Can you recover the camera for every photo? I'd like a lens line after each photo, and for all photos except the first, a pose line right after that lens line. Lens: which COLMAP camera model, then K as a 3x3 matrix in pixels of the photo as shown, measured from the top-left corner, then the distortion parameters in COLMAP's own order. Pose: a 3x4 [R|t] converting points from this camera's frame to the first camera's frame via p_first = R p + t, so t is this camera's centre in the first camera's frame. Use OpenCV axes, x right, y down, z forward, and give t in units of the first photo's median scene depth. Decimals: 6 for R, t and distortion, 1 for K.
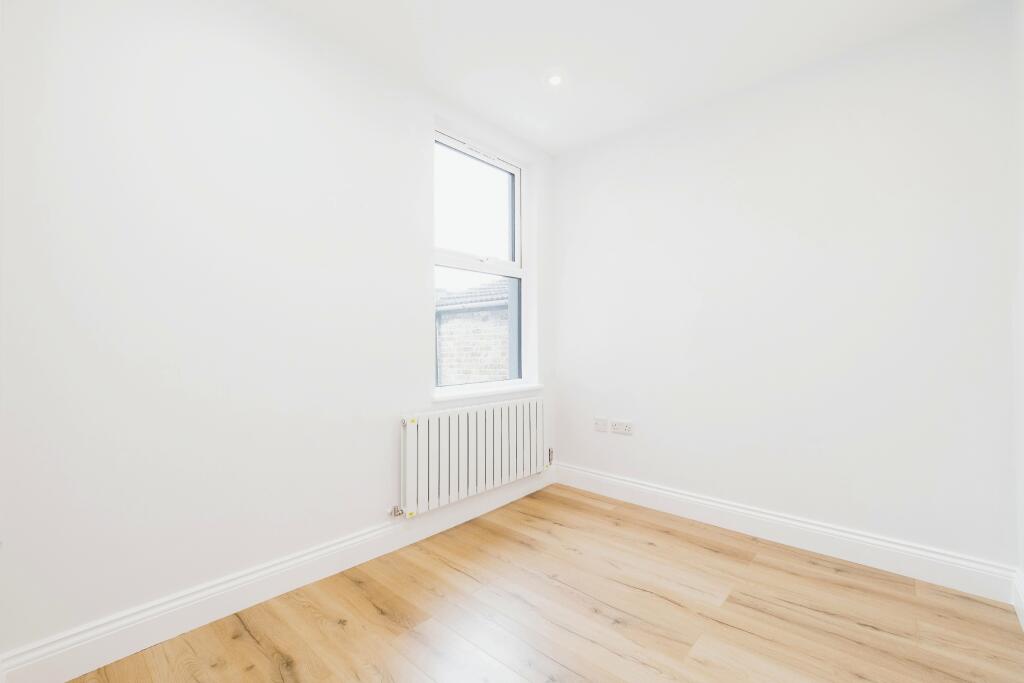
lens RADIAL K [[437.4, 0, 515.7], [0, 437.4, 339.8], [0, 0, 1]] dist [0.001467, 0.000106]
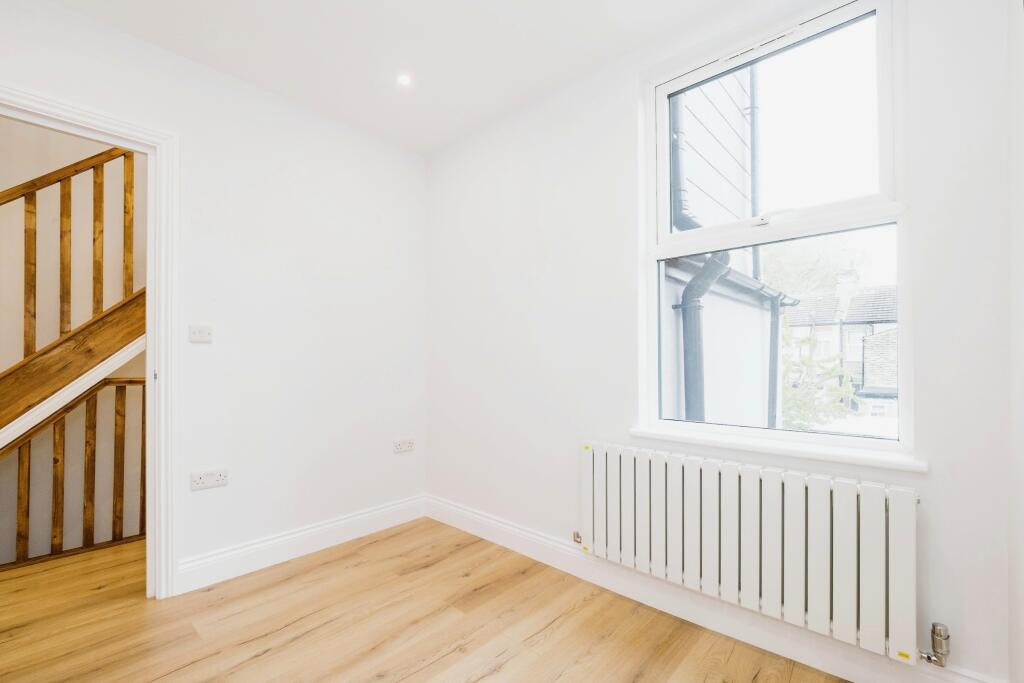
lens RADIAL K [[437.4, 0, 515.7], [0, 437.4, 339.8], [0, 0, 1]] dist [0.001467, 0.000106]
pose [[-0.001501, -0.046214, -0.998930, 0.725091], [0.007306, 0.998904, -0.046224, -0.001571], [0.999972, -0.007368, -0.001162, 0.876153]]
